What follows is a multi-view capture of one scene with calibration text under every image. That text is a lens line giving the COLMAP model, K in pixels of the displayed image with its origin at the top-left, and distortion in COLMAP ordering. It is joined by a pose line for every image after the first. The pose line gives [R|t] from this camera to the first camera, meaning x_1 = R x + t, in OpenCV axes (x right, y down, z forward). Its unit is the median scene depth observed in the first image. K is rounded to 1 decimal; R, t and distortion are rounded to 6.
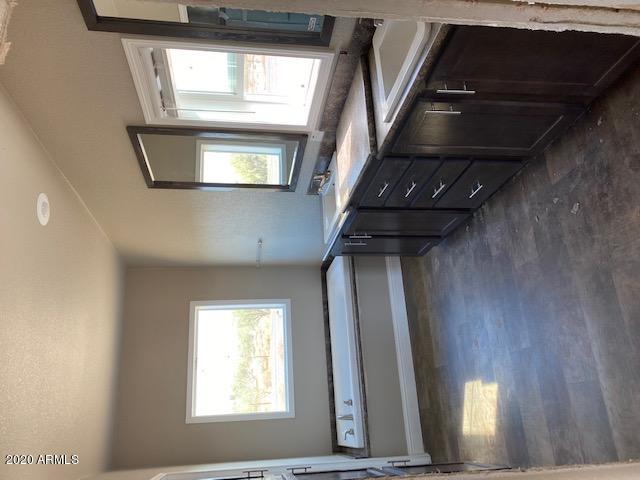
lens RADIAL K [[502.0, 0, 320.0], [0, 502.0, 240.0], [0, 0, 1]] dist [0.001214, -0.000009]
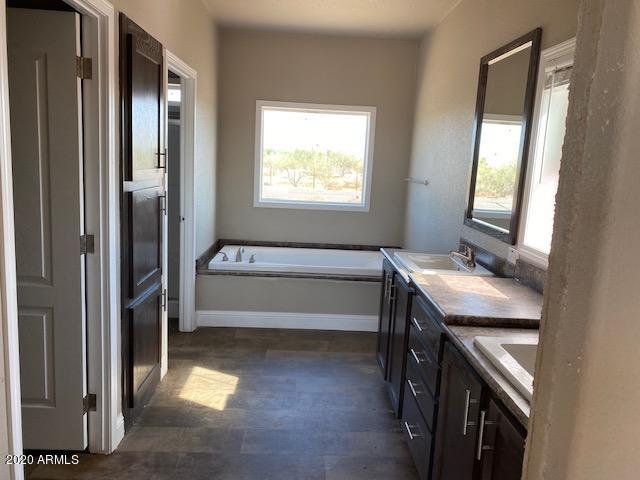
lens RADIAL K [[502.0, 0, 320.0], [0, 502.0, 240.0], [0, 0, 1]] dist [0.001214, -0.000009]
pose [[-0.102266, 0.994718, 0.008805, -0.006008], [-0.949391, -0.100241, 0.297673, -0.129509], [0.296983, 0.022082, 0.954627, 0.089109]]
